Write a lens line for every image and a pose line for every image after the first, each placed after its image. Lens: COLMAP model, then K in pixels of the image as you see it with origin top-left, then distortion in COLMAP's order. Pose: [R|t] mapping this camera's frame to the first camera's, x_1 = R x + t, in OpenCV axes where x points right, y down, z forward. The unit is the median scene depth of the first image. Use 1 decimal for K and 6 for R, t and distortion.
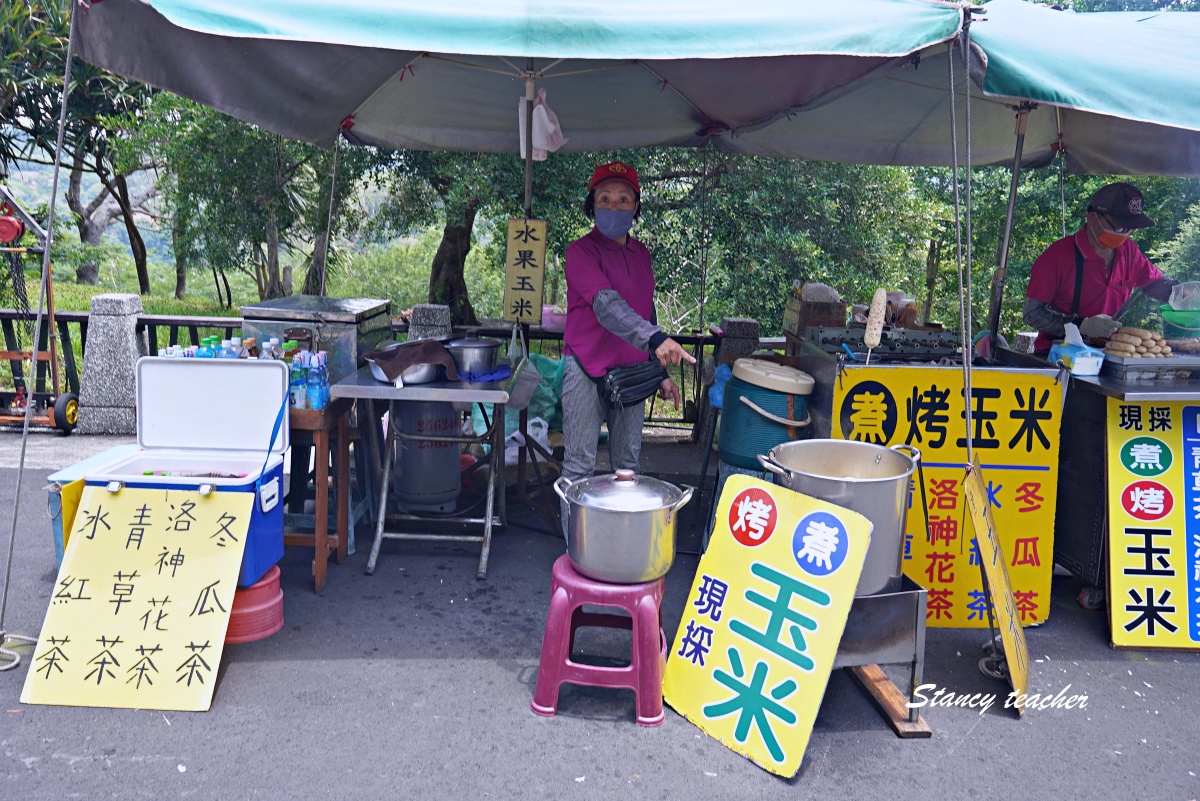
lens RADIAL K [[899.7, 0, 570.3], [0, 899.7, 381.1], [0, 0, 1]] dist [0.003810, -0.000419]
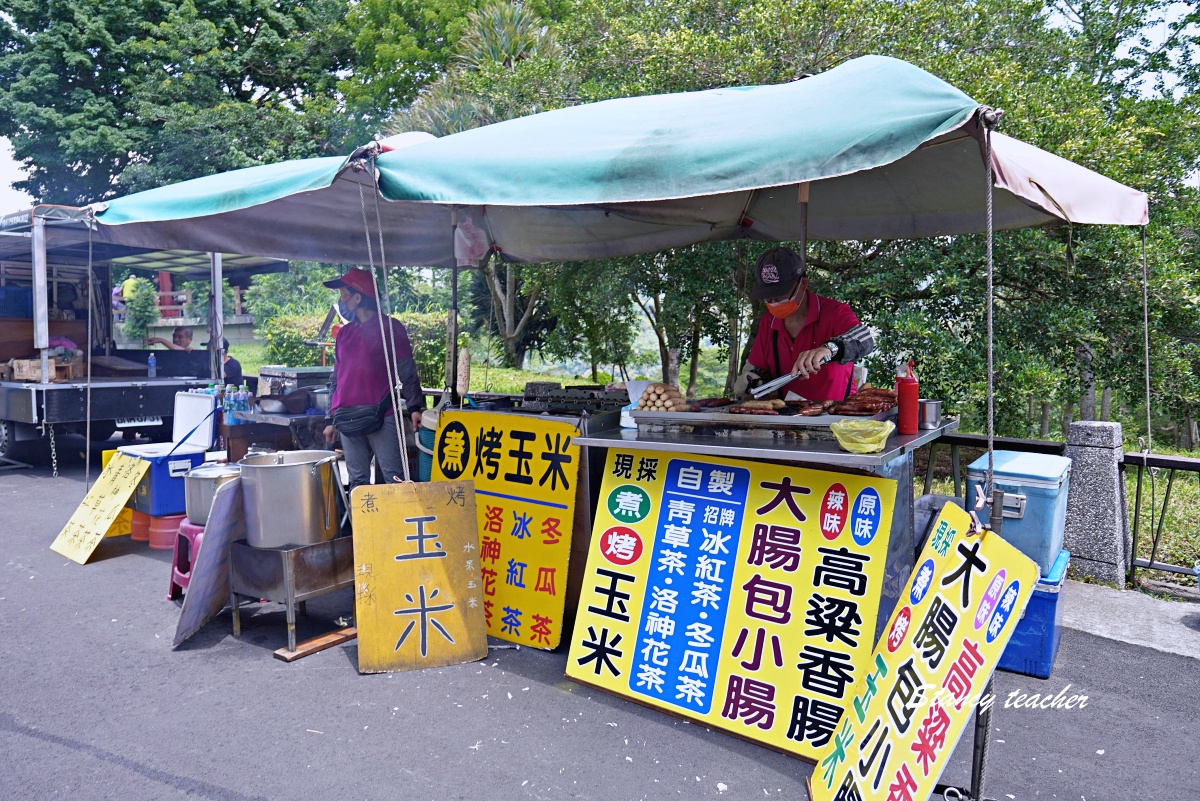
lens RADIAL K [[899.7, 0, 570.3], [0, 899.7, 381.1], [0, 0, 1]] dist [0.003810, -0.000419]
pose [[0.736384, 0.005262, -0.676543, 1.294625], [-0.090370, 0.991774, -0.090650, 0.043297], [0.670501, 0.127893, 0.730802, 0.174818]]
